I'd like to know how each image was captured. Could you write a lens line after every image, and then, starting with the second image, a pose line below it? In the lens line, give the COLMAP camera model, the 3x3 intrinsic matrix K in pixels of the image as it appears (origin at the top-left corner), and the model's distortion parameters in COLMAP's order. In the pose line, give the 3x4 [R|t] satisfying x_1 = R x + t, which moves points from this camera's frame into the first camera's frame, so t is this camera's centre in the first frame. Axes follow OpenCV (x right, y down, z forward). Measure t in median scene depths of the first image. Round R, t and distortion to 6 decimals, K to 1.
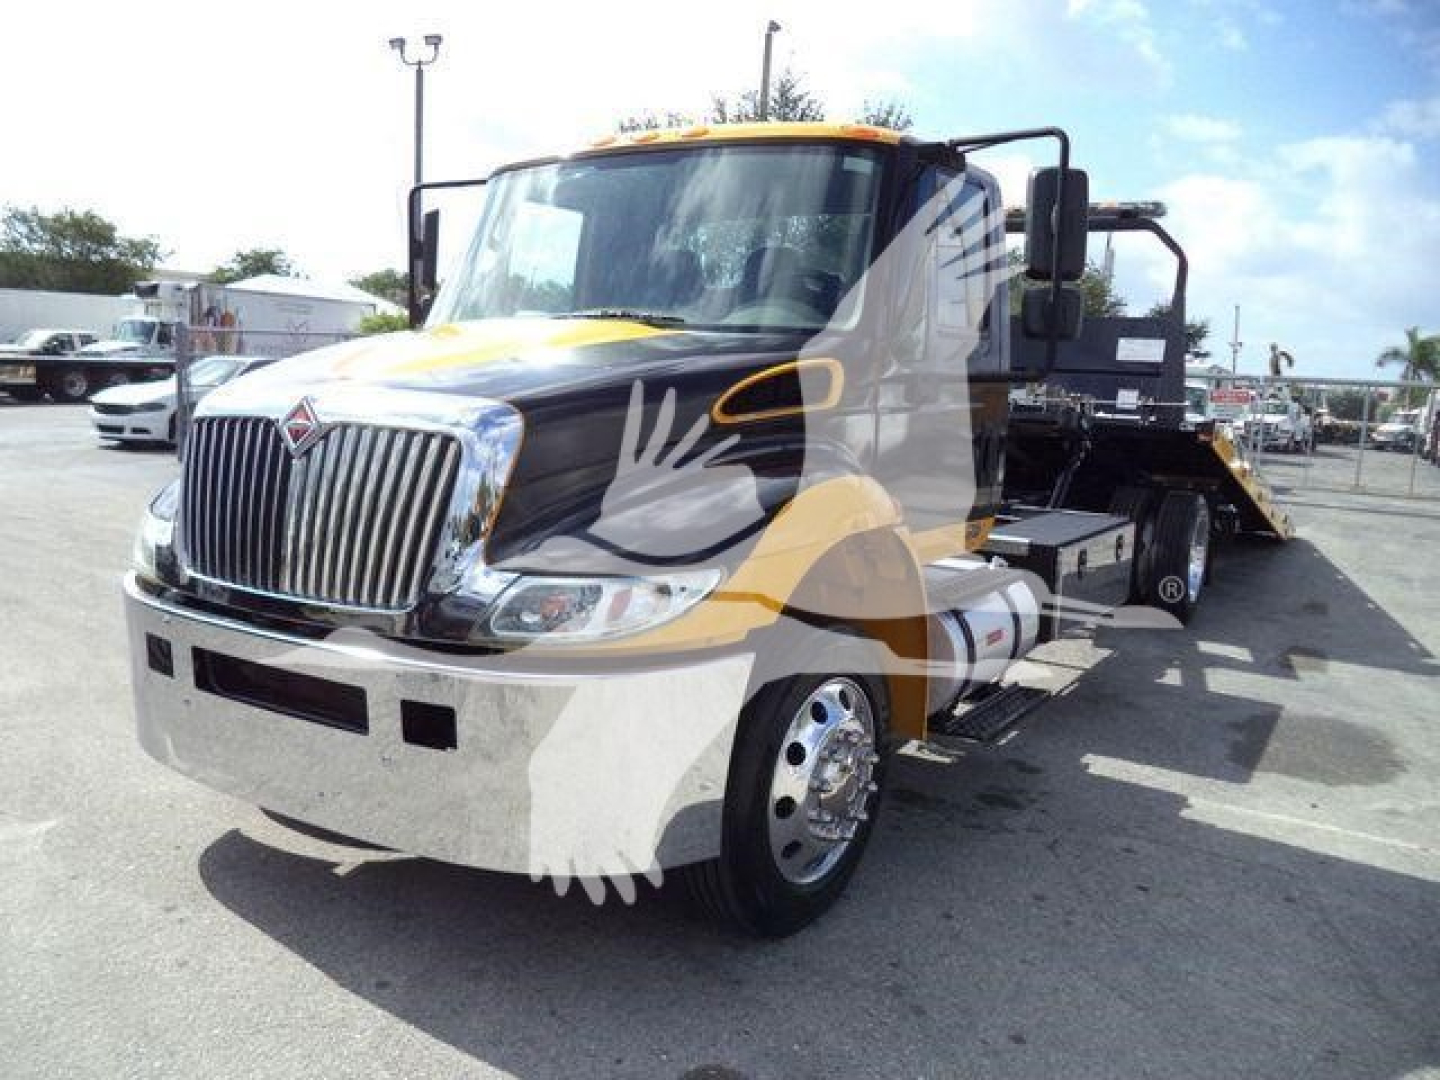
lens RADIAL K [[1177.6, 0, 714.5], [0, 1177.6, 536.2], [0, 0, 1]] dist [-0.023278, -0.001074]
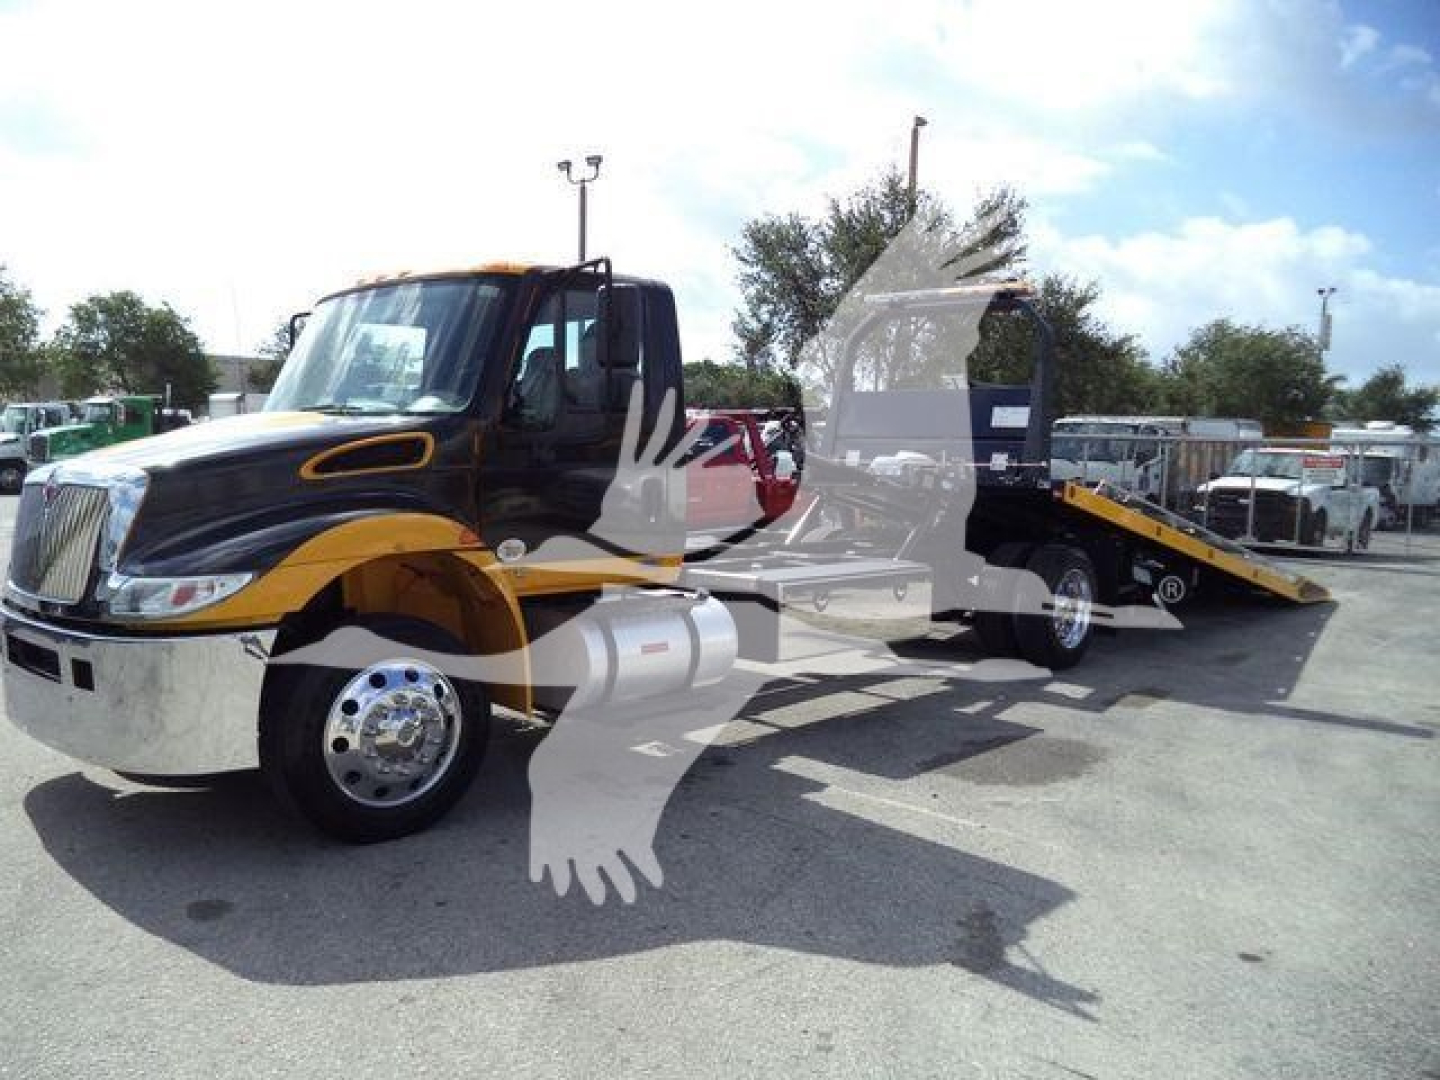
lens RADIAL K [[1177.6, 0, 727.4], [0, 1177.6, 538.2], [0, 0, 1]] dist [-0.023278, -0.001074]
pose [[0.980160, -0.013274, -0.197765, 0.525137], [-0.000295, 0.997656, -0.068429, 0.050415], [0.198210, 0.067130, 0.977858, -0.207985]]
